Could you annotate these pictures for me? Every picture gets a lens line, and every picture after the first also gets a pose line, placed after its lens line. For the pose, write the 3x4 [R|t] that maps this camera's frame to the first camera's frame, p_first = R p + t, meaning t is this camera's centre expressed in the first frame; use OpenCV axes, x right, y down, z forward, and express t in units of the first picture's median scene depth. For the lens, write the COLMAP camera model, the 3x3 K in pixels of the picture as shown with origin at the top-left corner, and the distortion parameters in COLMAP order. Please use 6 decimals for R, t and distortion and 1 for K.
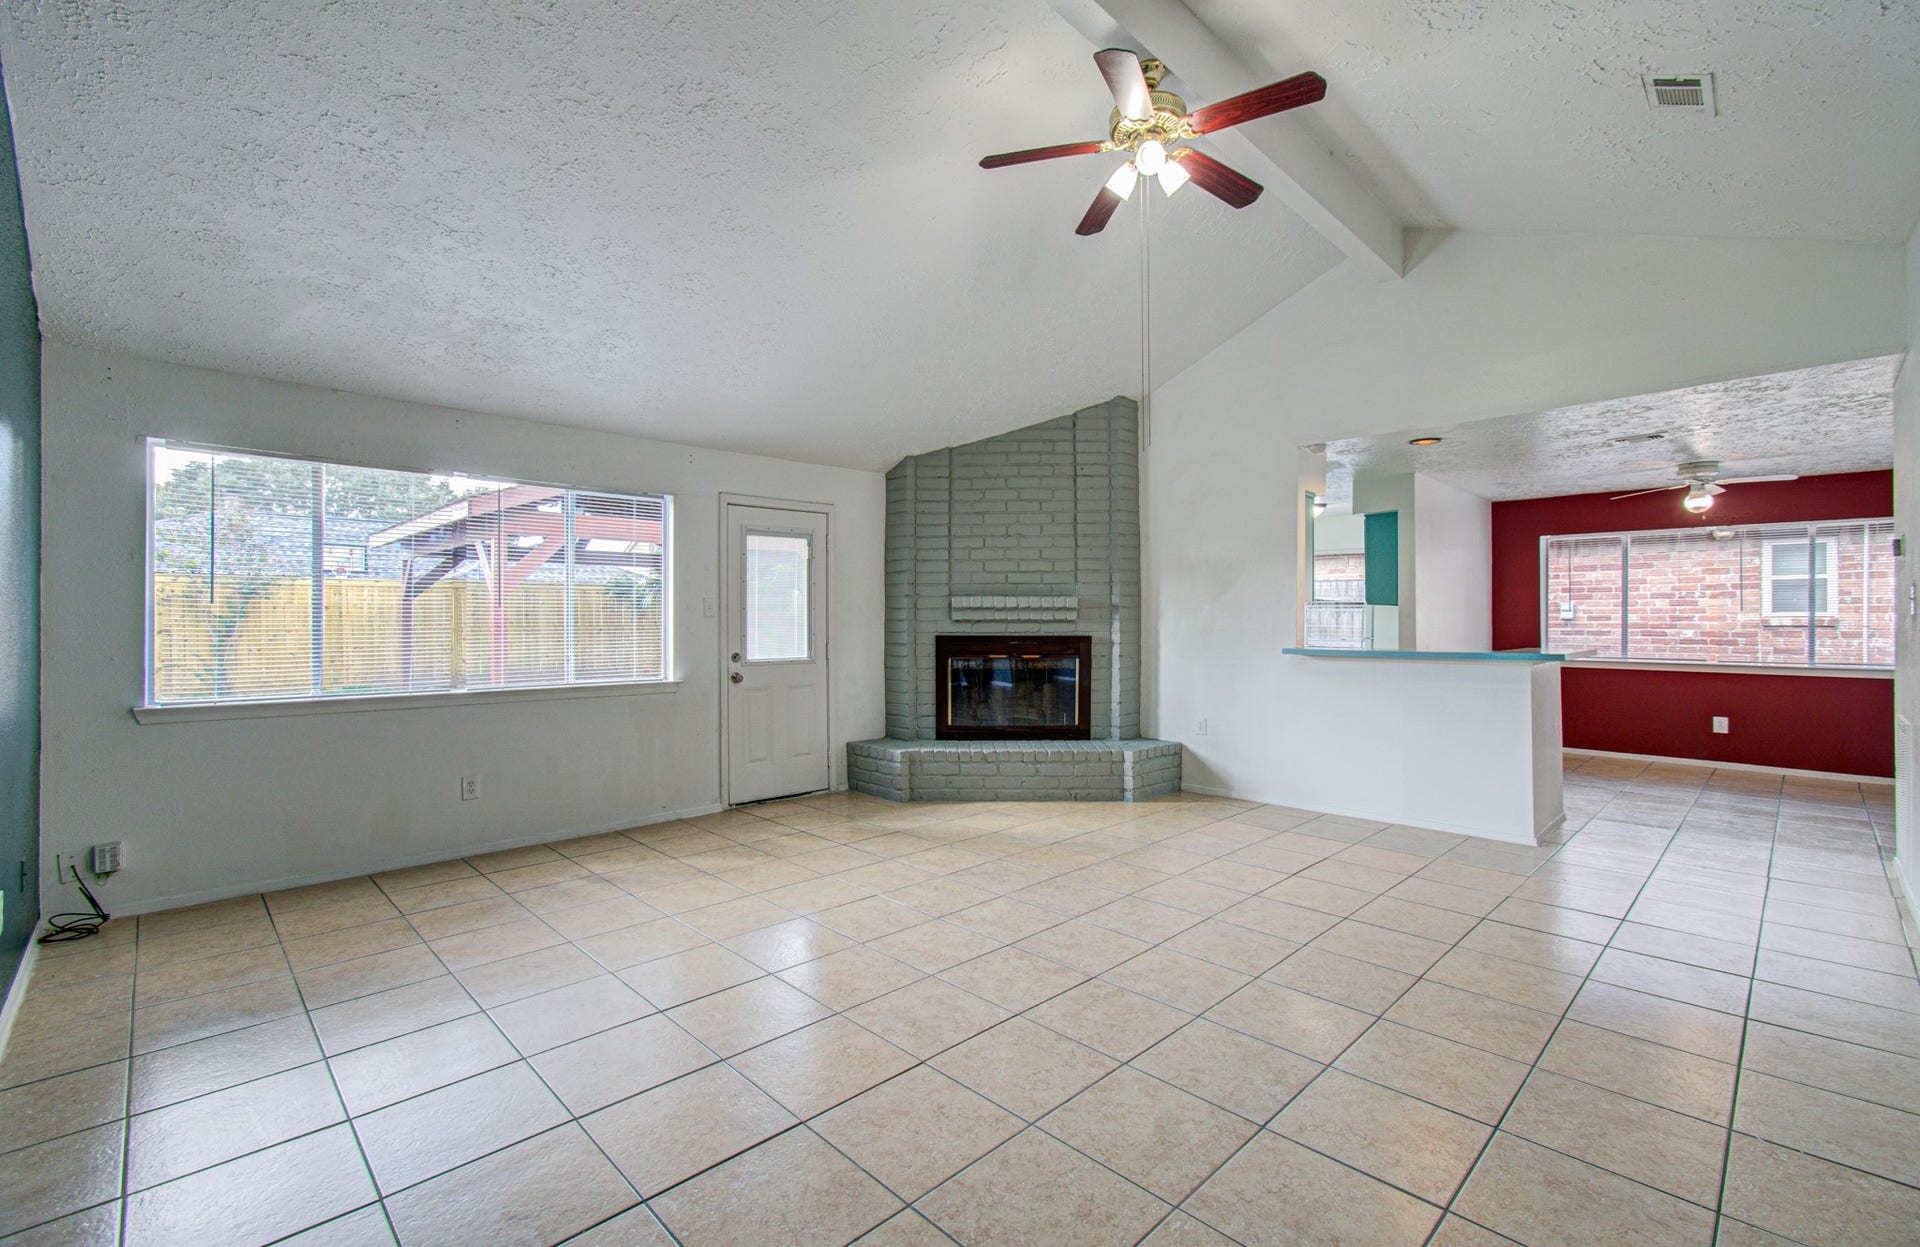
lens RADIAL K [[836.9, 0, 967.6], [0, 836.9, 621.0], [0, 0, 1]] dist [-0.003433, 0.007598]
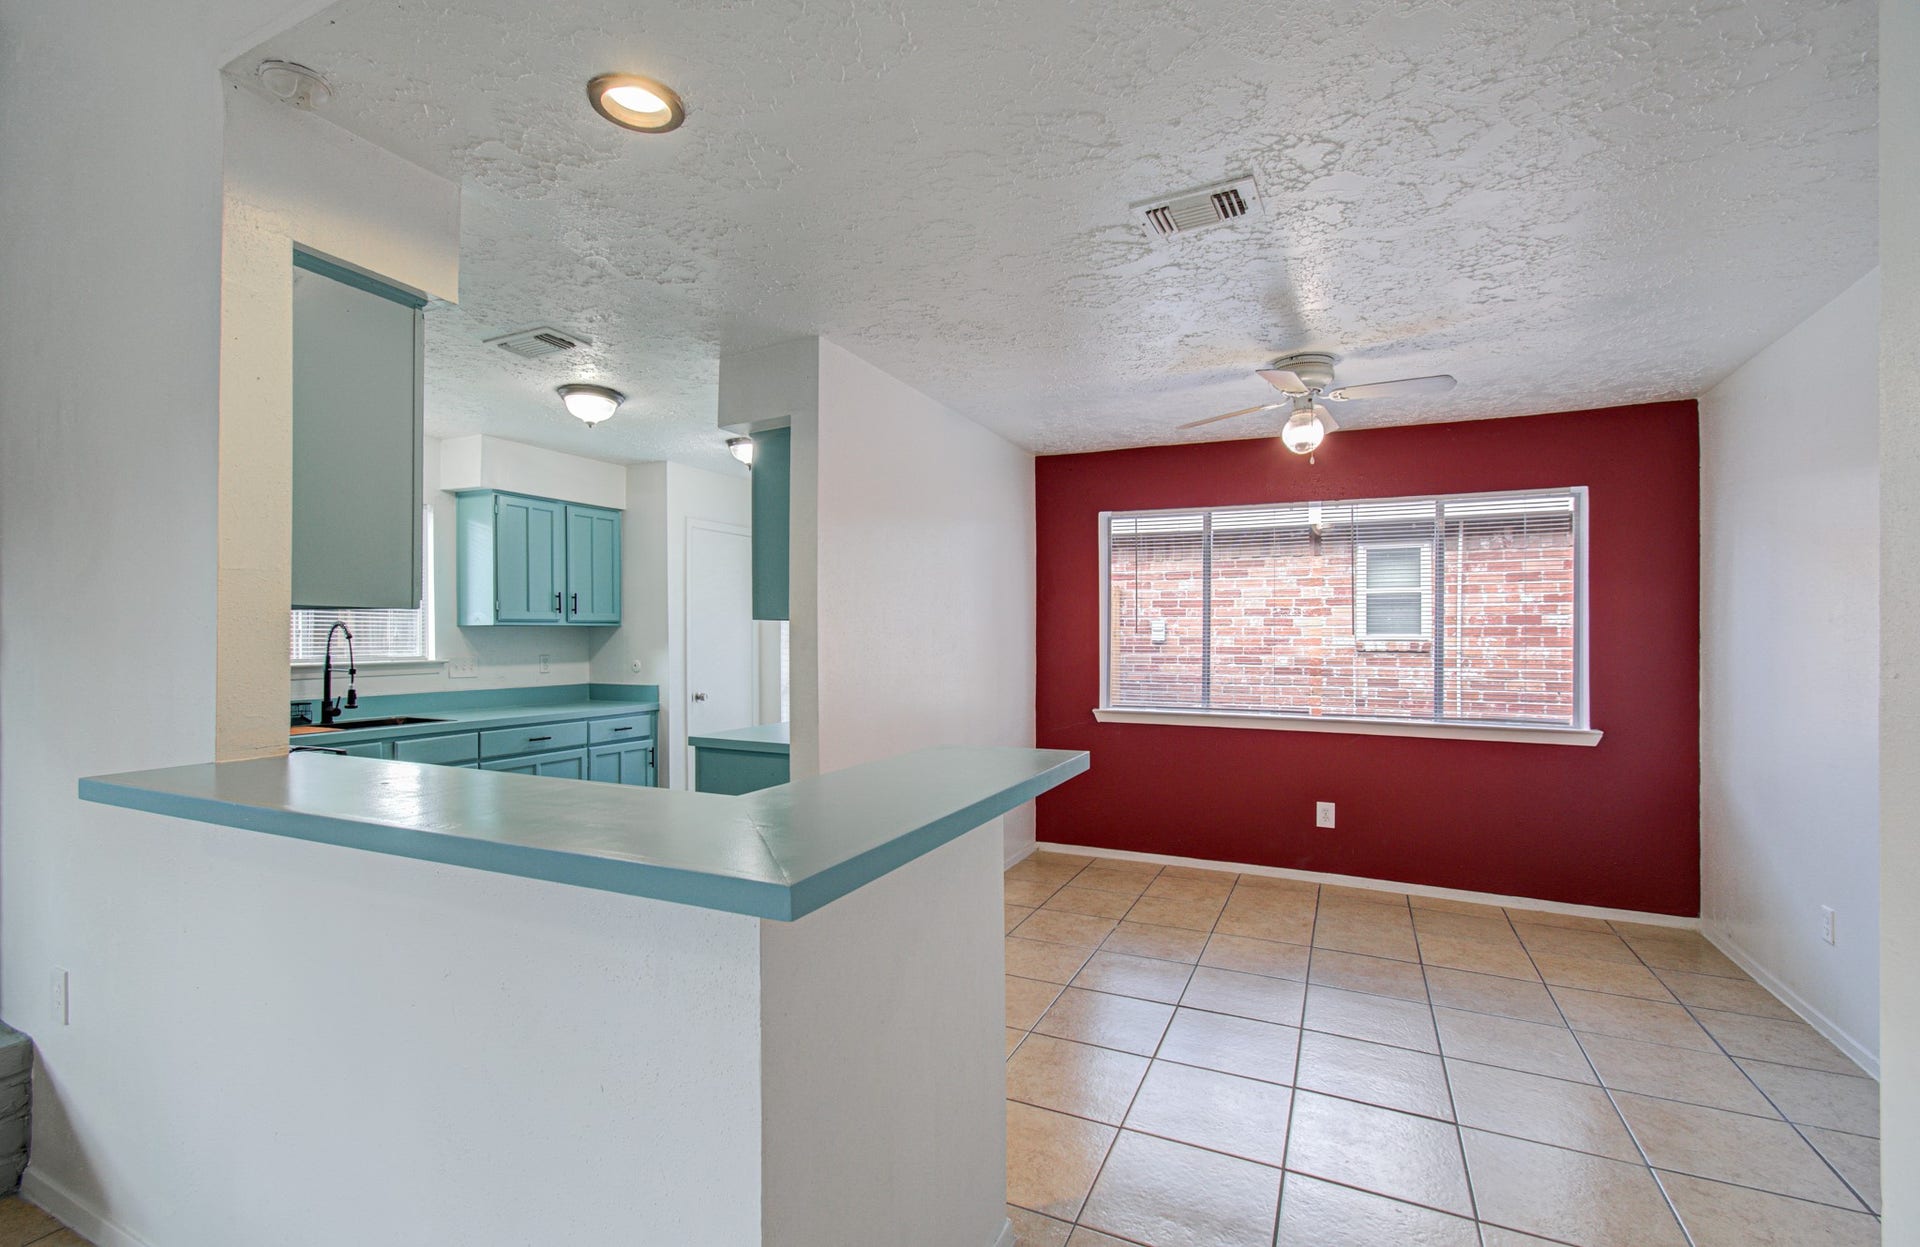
lens RADIAL K [[836.9, 0, 963.3], [0, 836.9, 630.8], [0, 0, 1]] dist [-0.003433, 0.007598]
pose [[0.939653, 0.004810, 0.342096, 0.480960], [-0.003709, 0.999986, -0.003872, -0.013568], [-0.342110, 0.002370, 0.939657, 0.567157]]
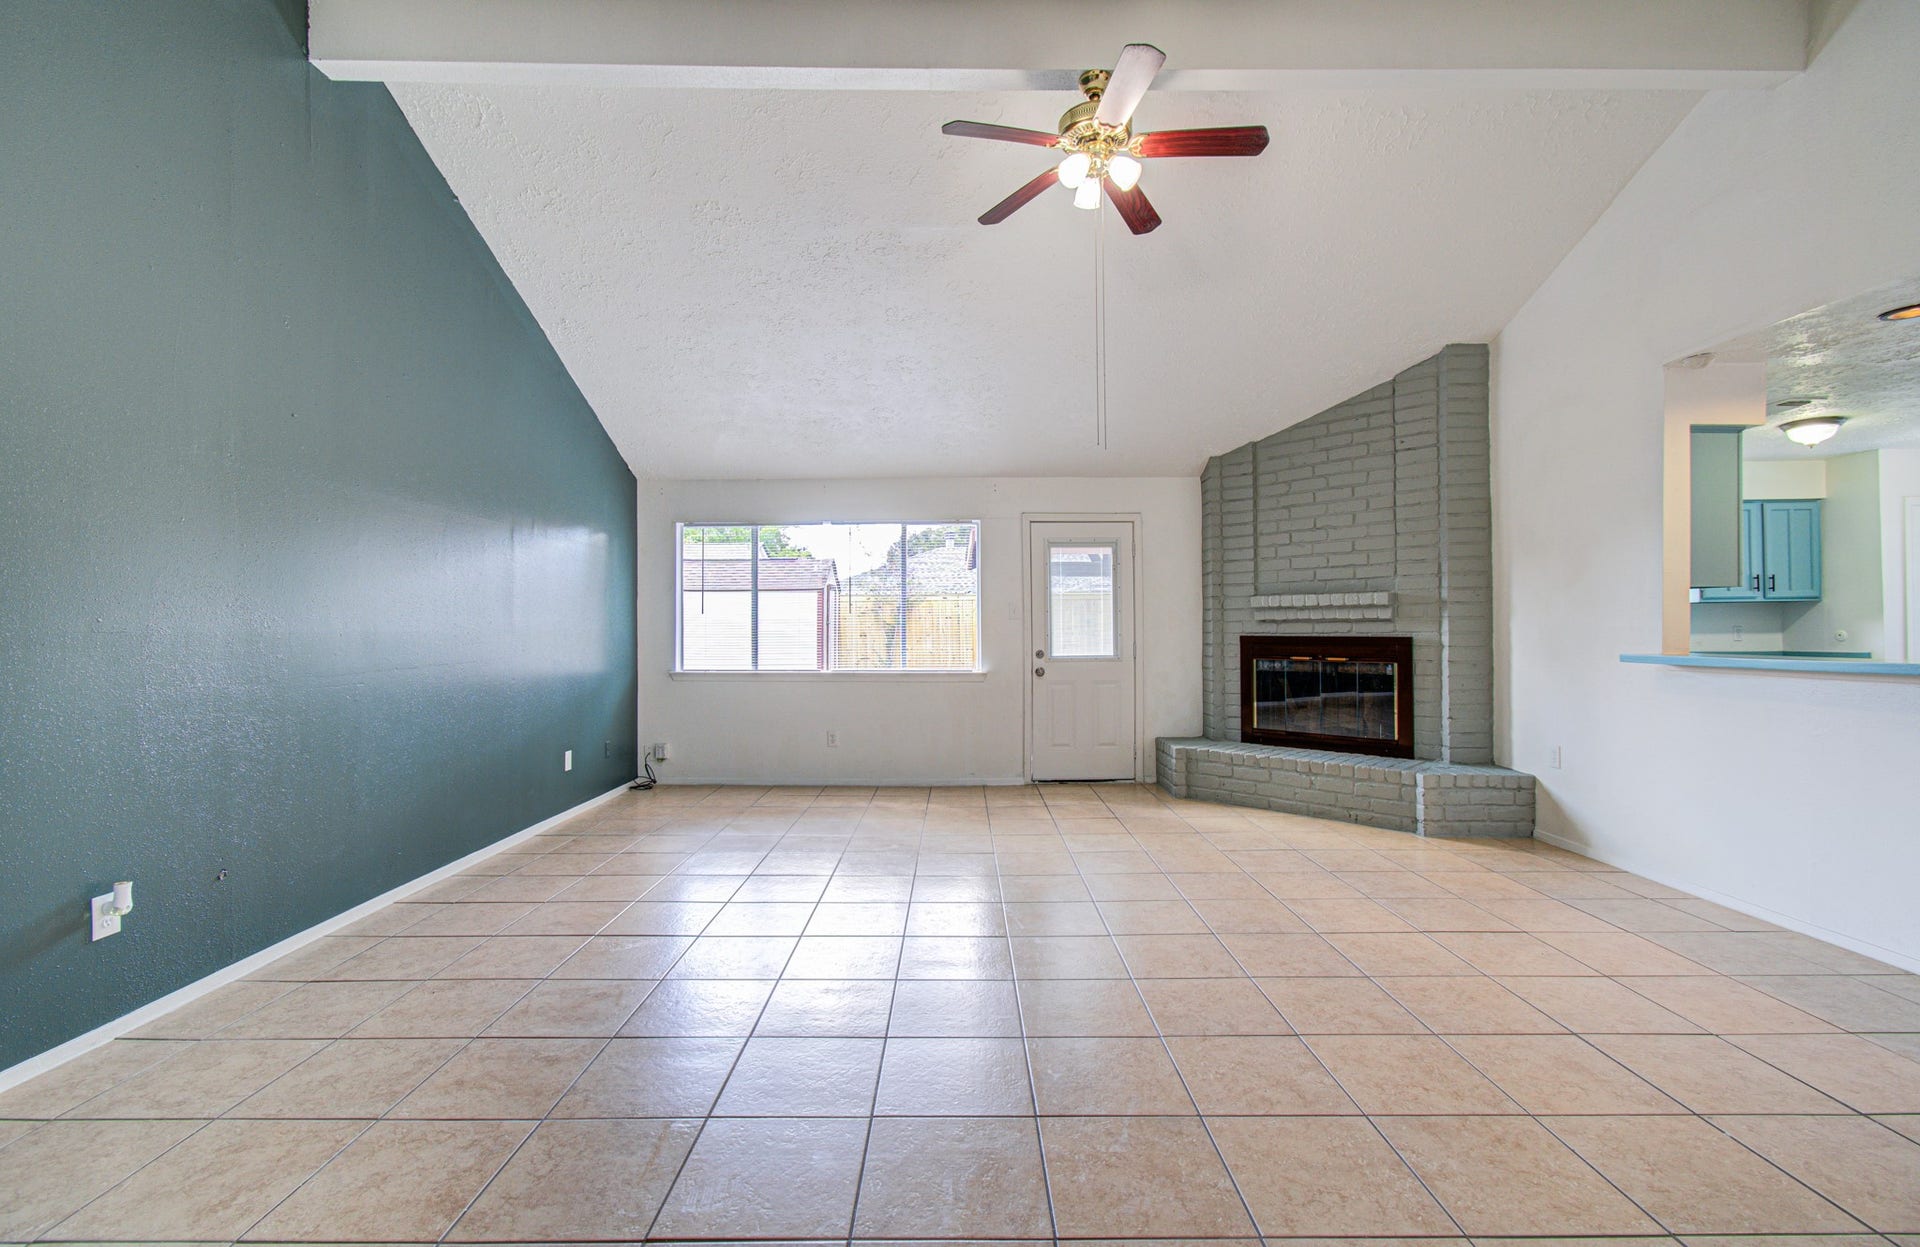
lens RADIAL K [[836.9, 0, 959.6], [0, 836.9, 622.9], [0, 0, 1]] dist [-0.003433, 0.007598]
pose [[0.712370, -0.008325, -0.701755, 0.415592], [0.006266, 0.999965, -0.005502, 0.004991], [0.701777, -0.000478, 0.712397, 0.072674]]
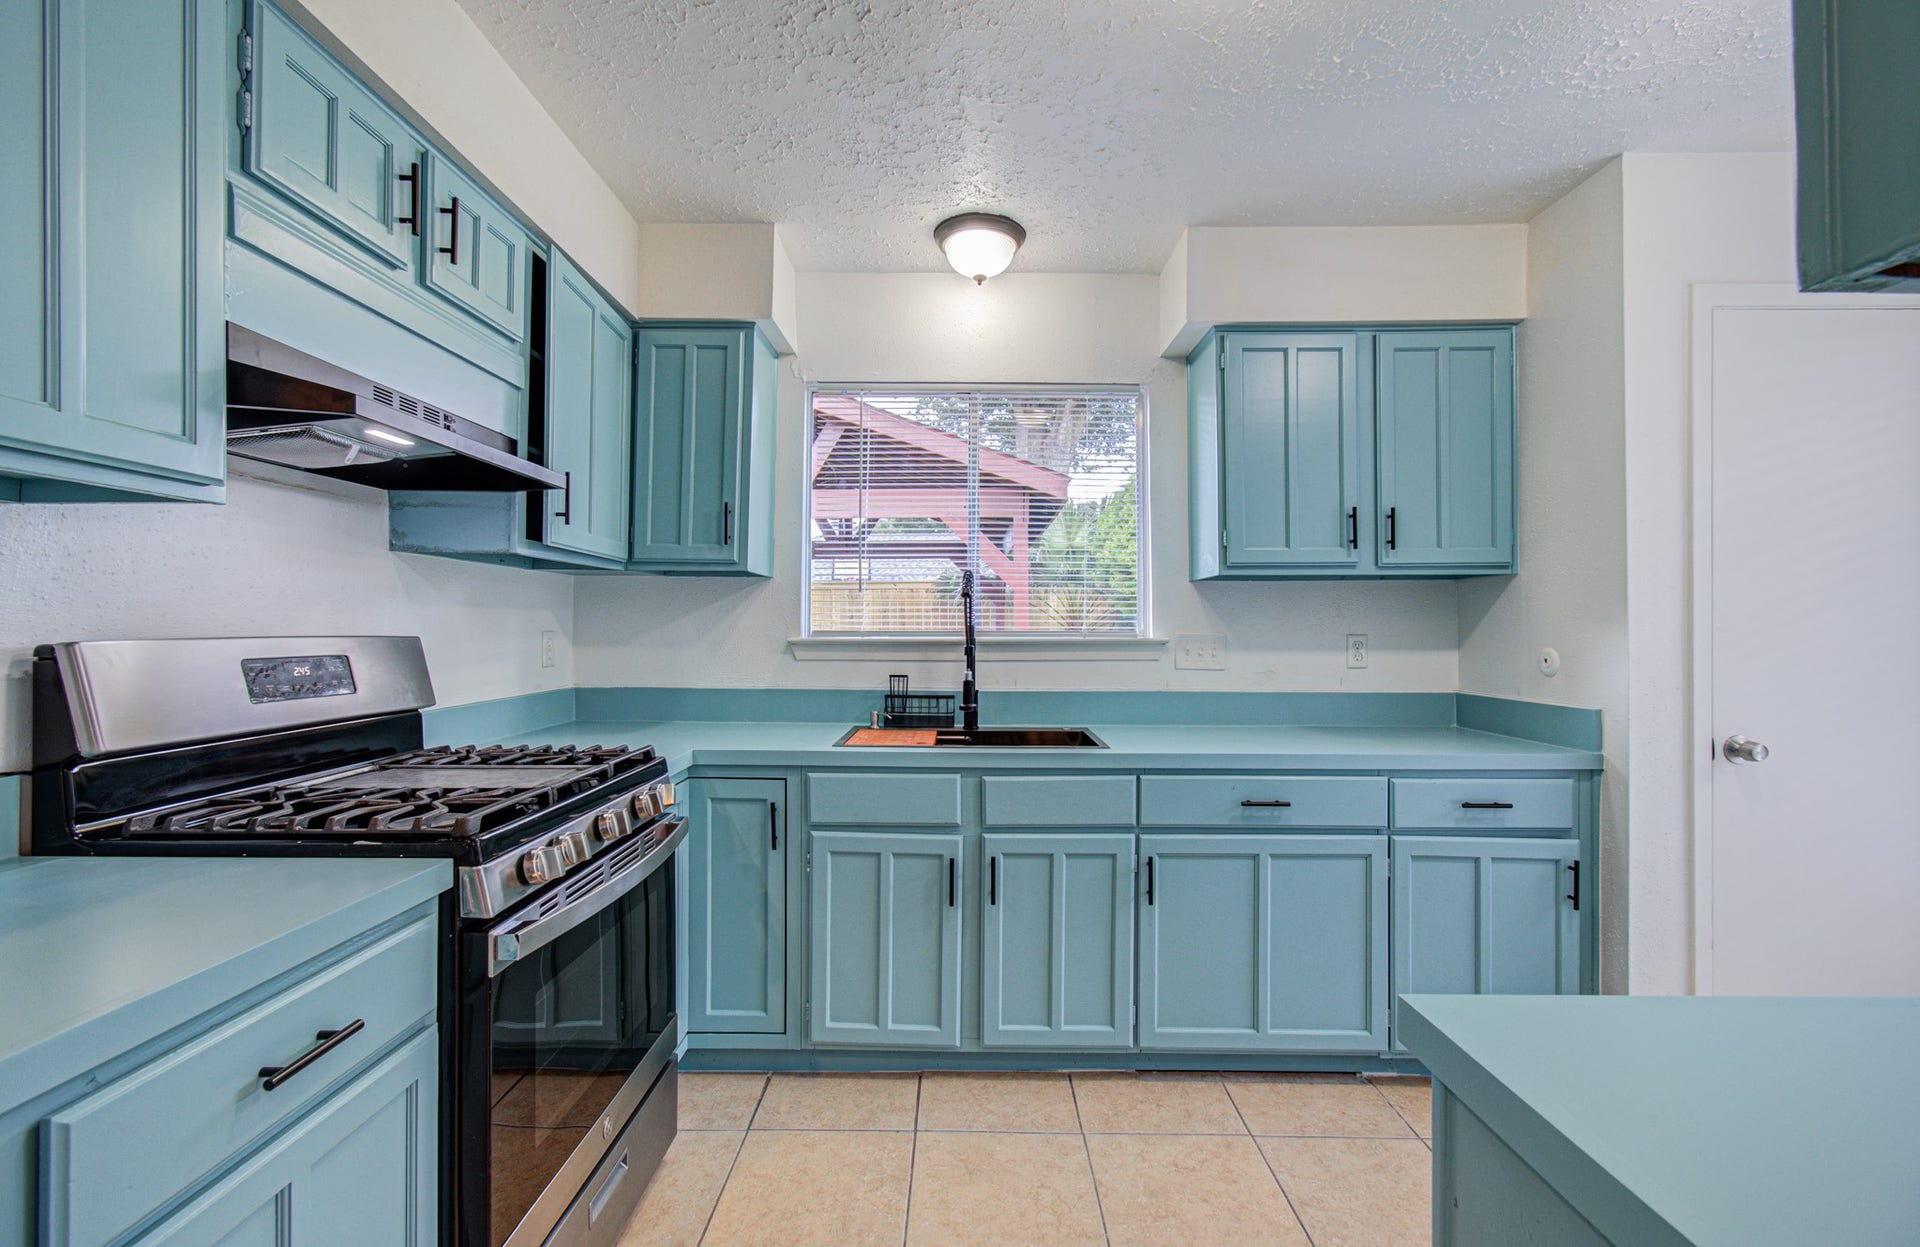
lens RADIAL K [[836.9, 0, 959.6], [0, 836.9, 625.7], [0, 0, 1]] dist [-0.003433, 0.007598]
pose [[0.700129, 0.001932, -0.714014, 0.544255], [-0.000620, 0.999998, 0.002098, 0.003733], [0.714016, -0.001026, 0.700128, 1.039482]]
